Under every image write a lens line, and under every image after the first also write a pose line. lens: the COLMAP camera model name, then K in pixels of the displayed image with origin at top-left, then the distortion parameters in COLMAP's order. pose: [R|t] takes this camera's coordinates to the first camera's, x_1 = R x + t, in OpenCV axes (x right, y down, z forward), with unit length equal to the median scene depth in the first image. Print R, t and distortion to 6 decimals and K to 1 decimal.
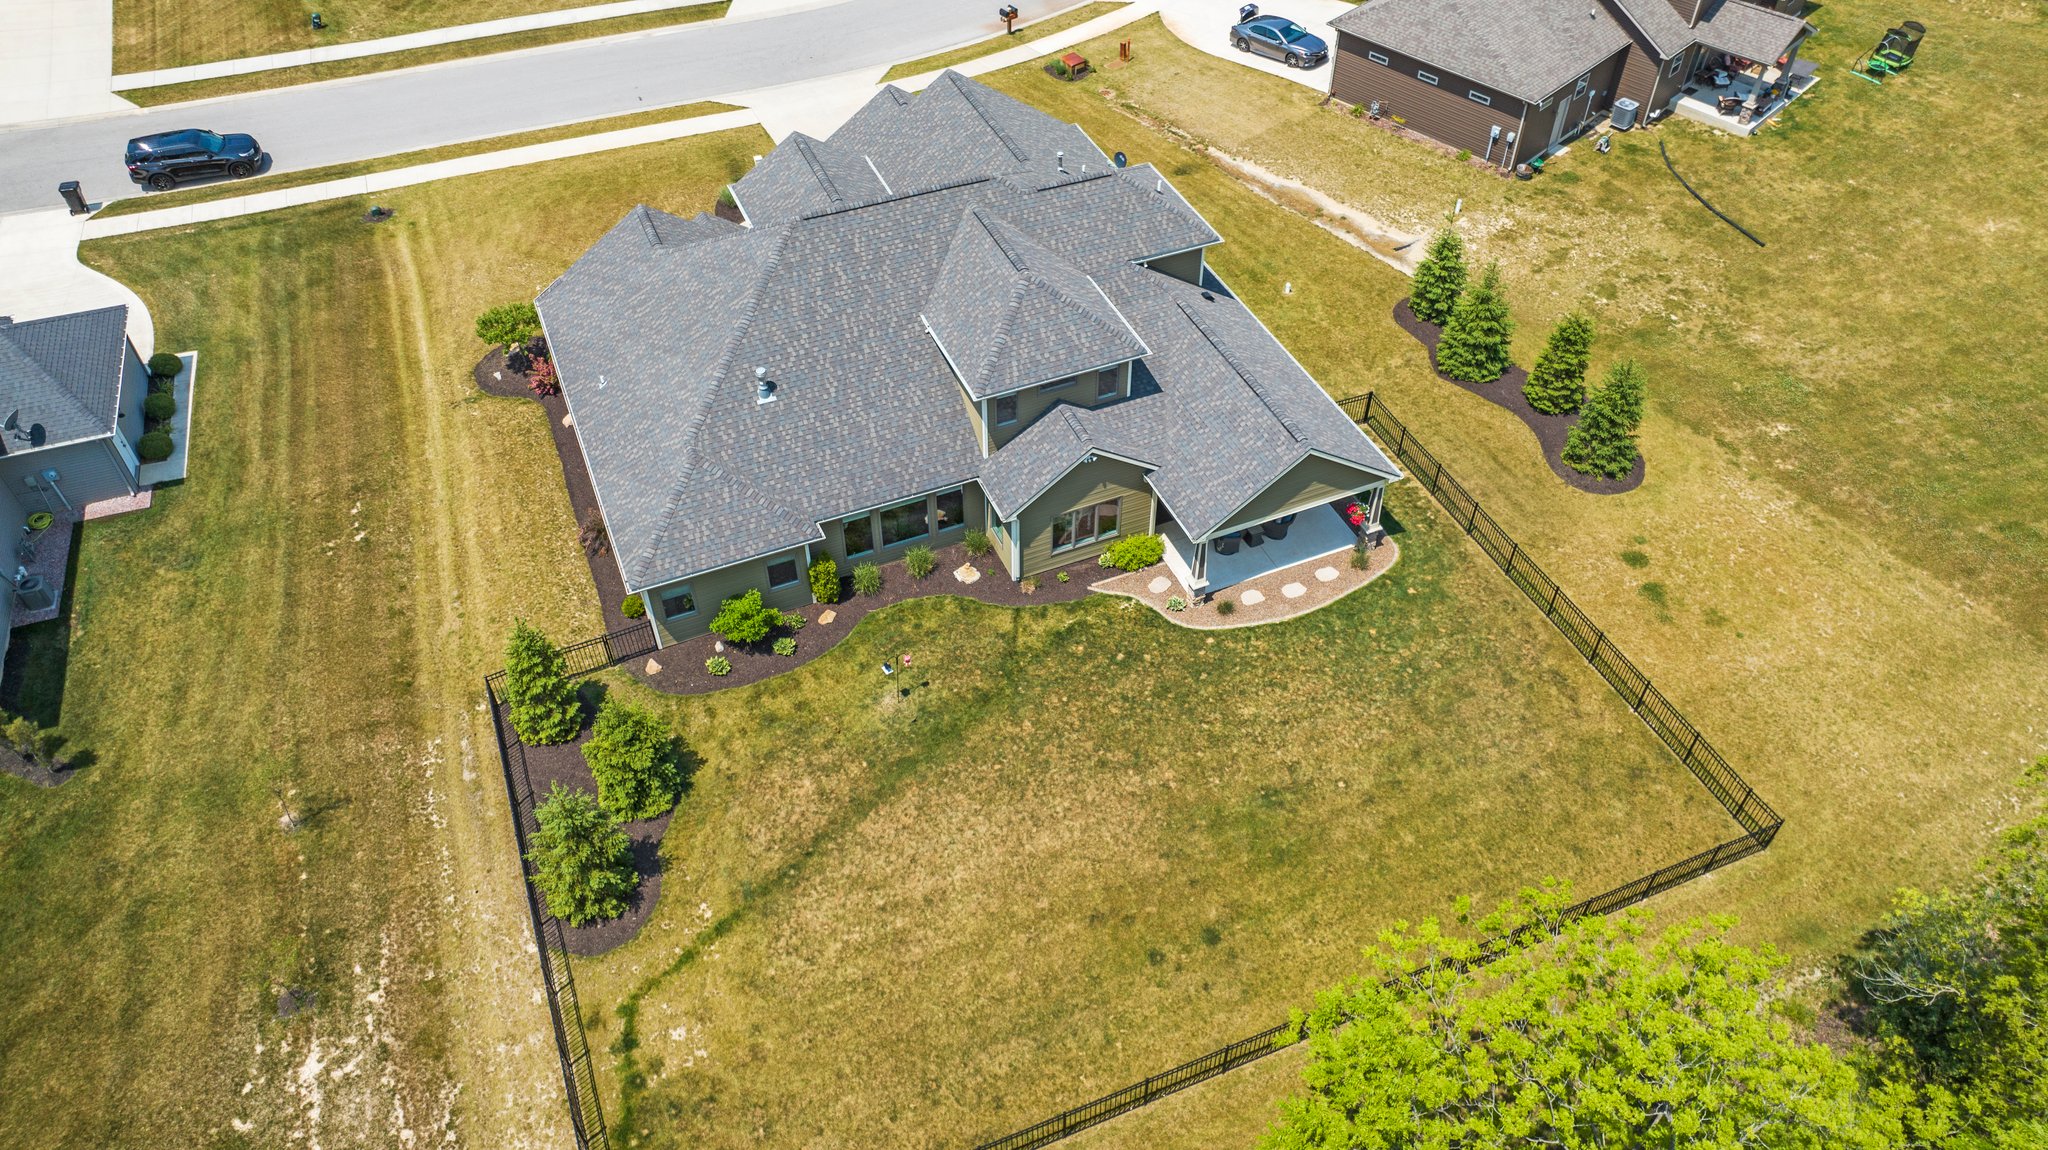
lens RADIAL K [[1442.3, 0, 1030.2], [0, 1442.3, 559.9], [0, 0, 1]] dist [-0.021738, -0.003055]
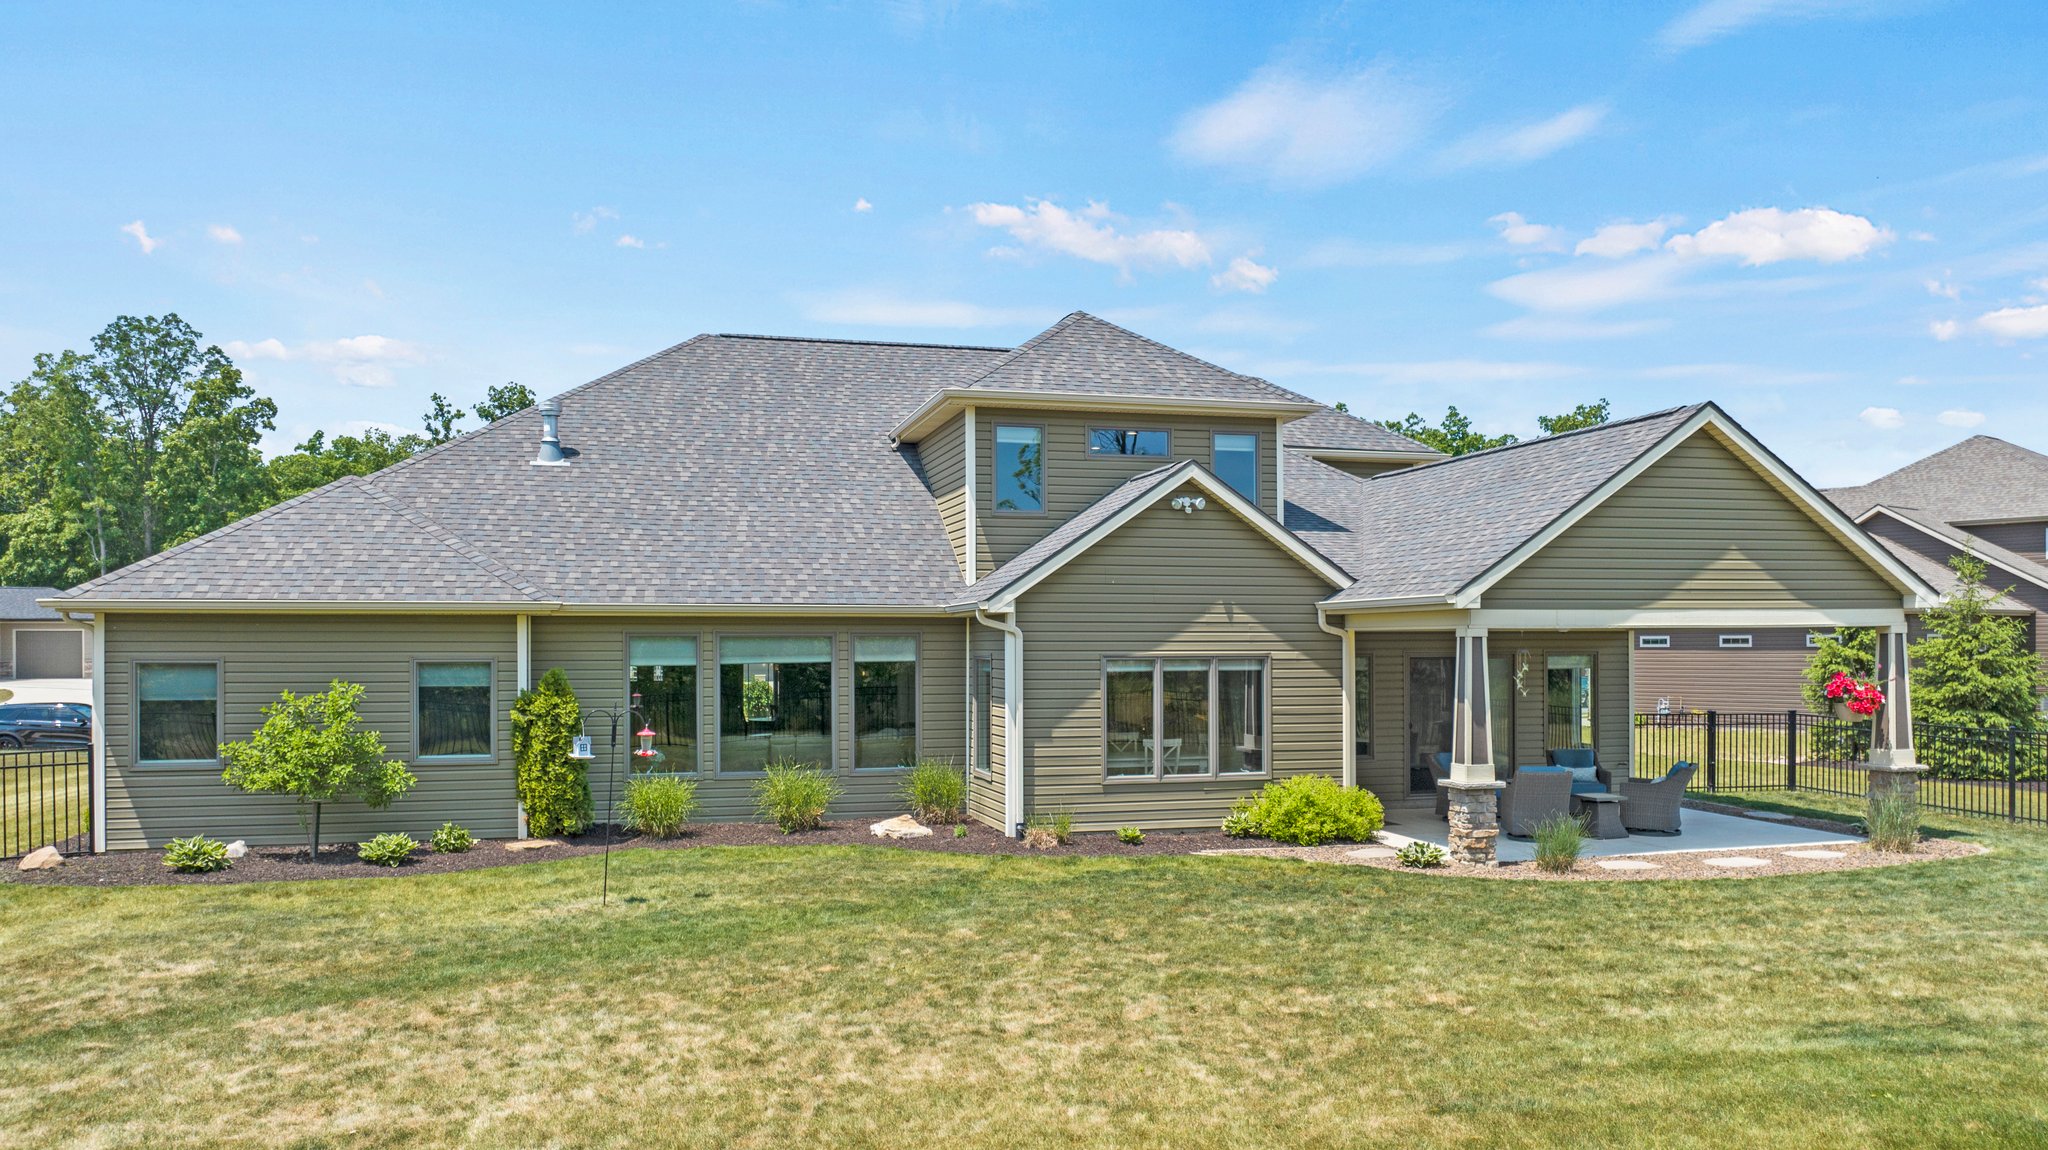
lens RADIAL K [[1469.6, 0, 1022.6], [0, 1469.6, 630.2], [0, 0, 1]] dist [-0.019366, 0.000794]
pose [[0.990288, -0.006376, -0.138885, 0.051714], [-0.094045, 0.705010, -0.702934, 0.271515], [0.102397, 0.709168, 0.697564, 0.683086]]
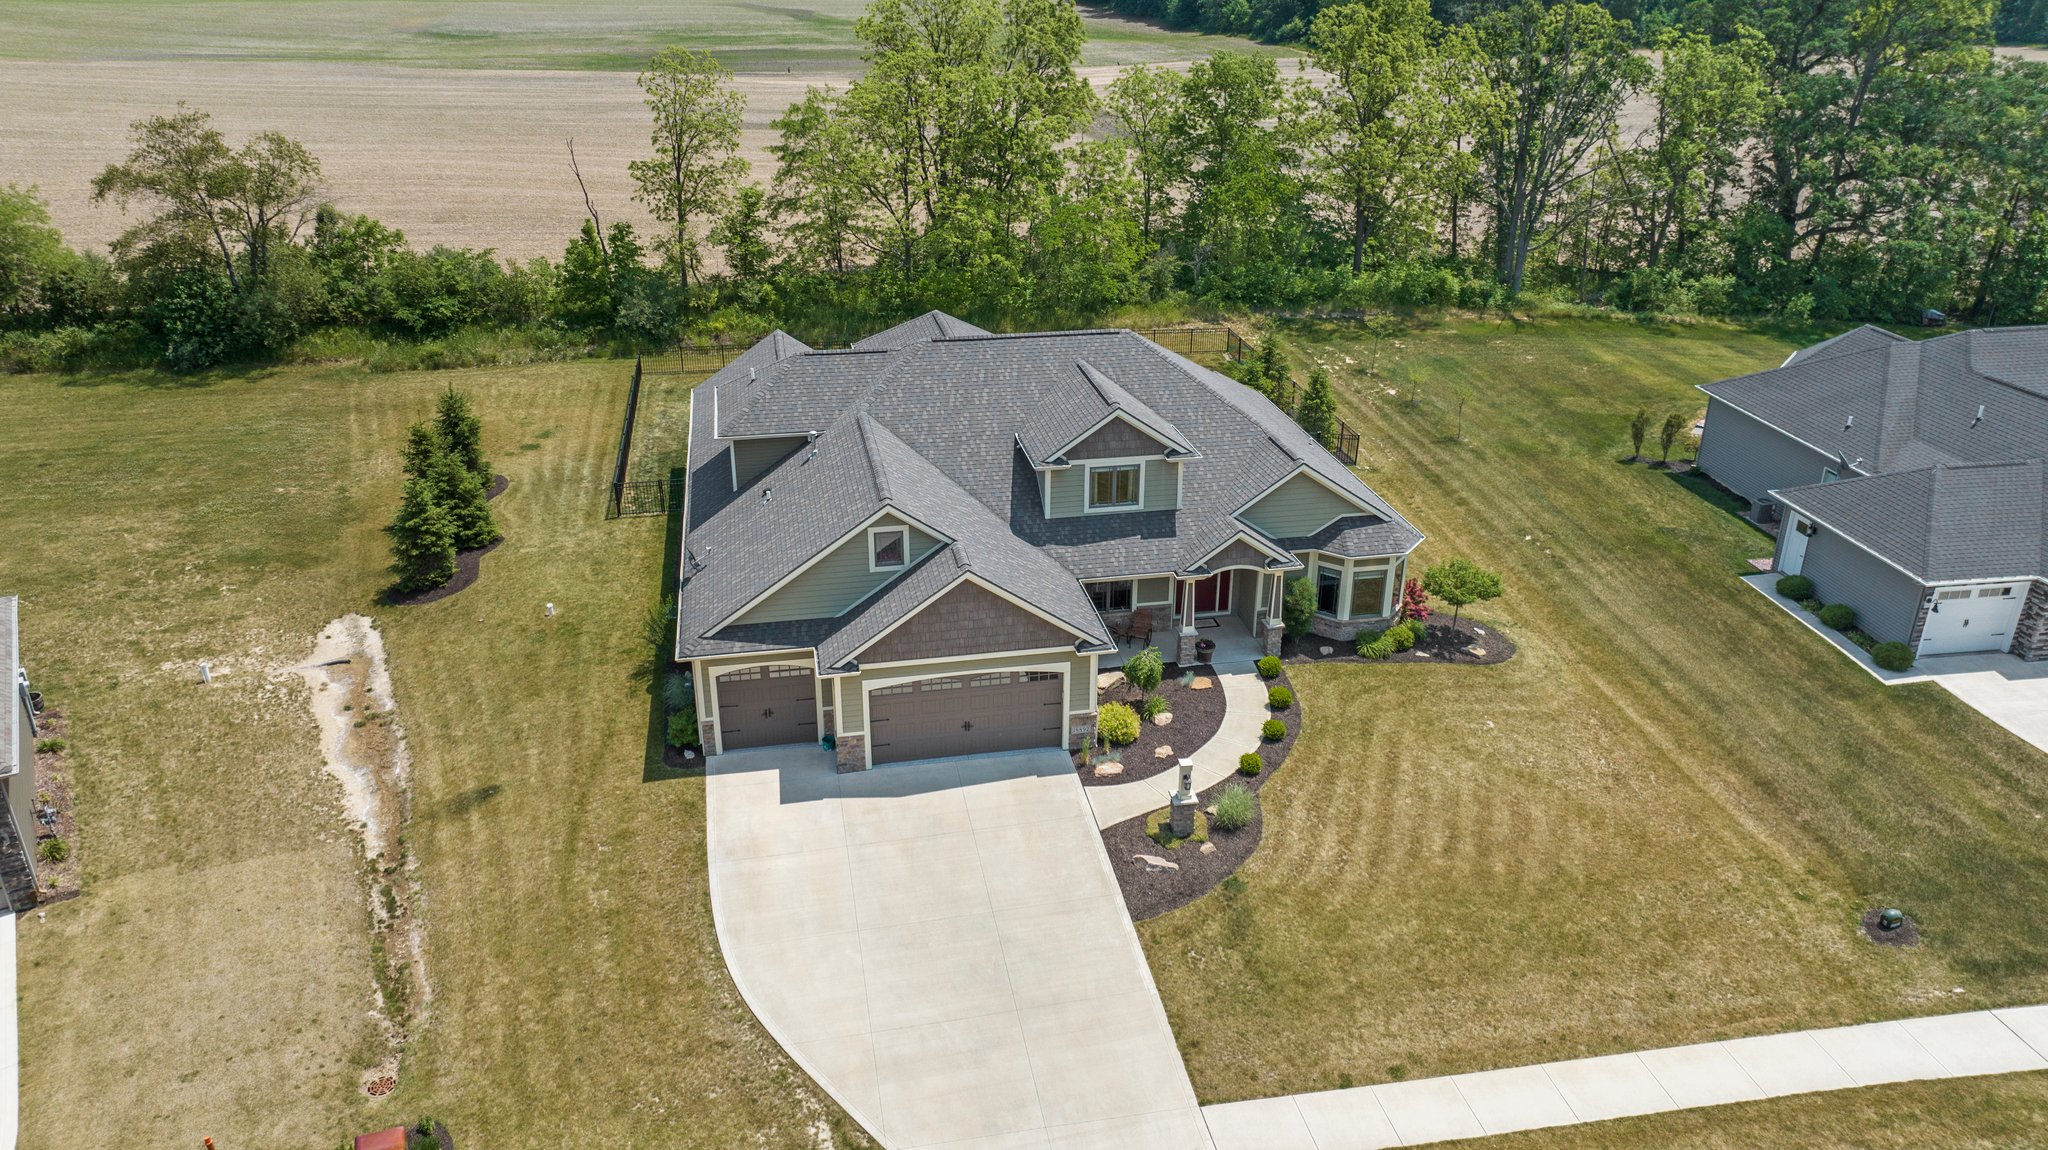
lens RADIAL K [[1439.7, 0, 1031.3], [0, 1439.7, 565.8], [0, 0, 1]] dist [-0.021277, 0.006510]
pose [[-0.977546, -0.091449, 0.189846, -0.317678], [0.144262, 0.366266, 0.919260, -1.180048], [-0.153599, 0.926006, -0.344849, 1.561413]]
